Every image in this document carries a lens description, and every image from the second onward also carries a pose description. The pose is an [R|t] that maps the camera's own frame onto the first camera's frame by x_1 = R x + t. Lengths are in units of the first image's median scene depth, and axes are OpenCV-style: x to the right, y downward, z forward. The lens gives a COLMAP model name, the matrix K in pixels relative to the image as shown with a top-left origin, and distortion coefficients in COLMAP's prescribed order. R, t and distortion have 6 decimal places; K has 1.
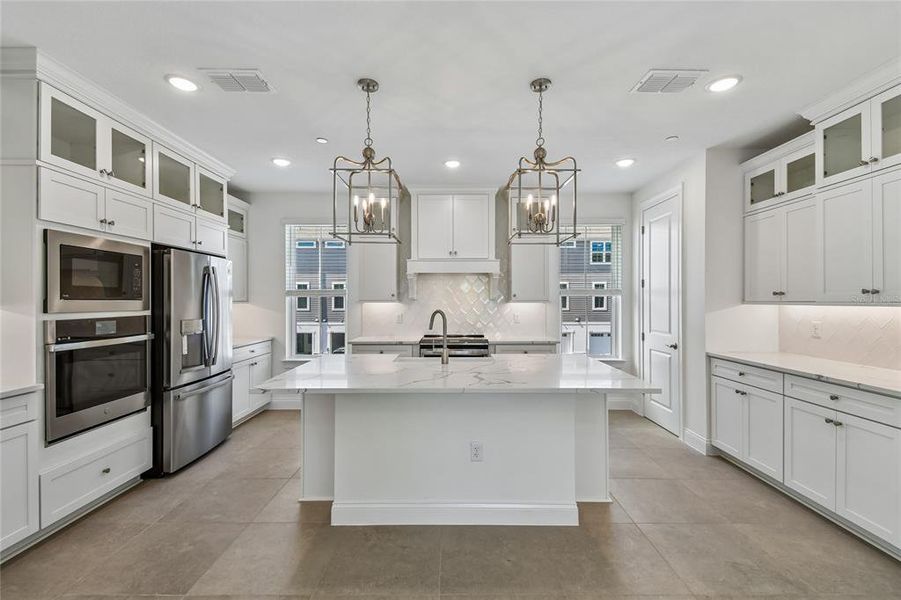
lens RADIAL K [[368.2, 0, 451.3], [0, 368.2, 296.5], [0, 0, 1]] dist [0.000203, -0.000039]
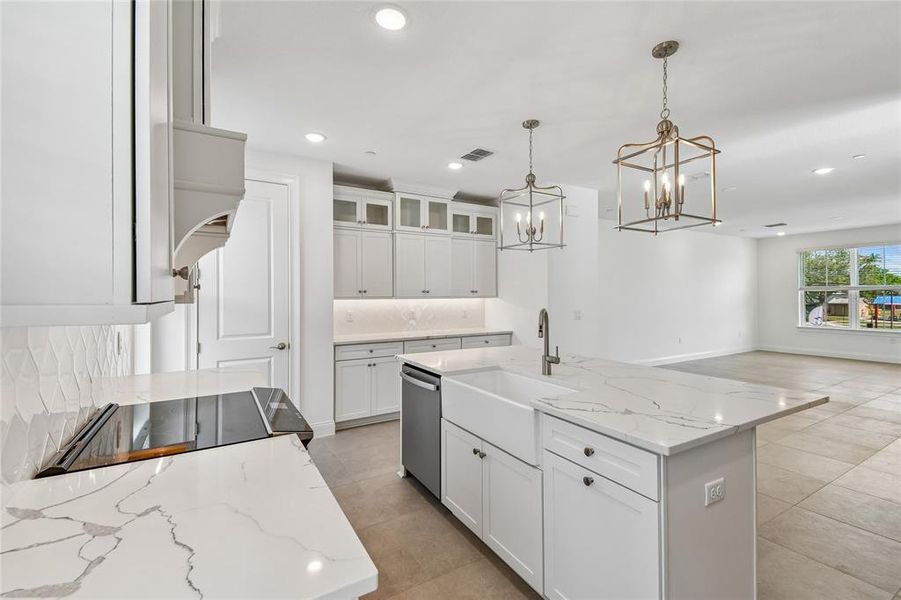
lens RADIAL K [[368.2, 0, 451.3], [0, 368.2, 296.5], [0, 0, 1]] dist [0.000203, -0.000039]
pose [[-0.481059, 0.003789, 0.876680, -0.558912], [-0.001345, 0.999986, -0.005060, 0.019059], [-0.876687, -0.003614, -0.481047, 1.472319]]
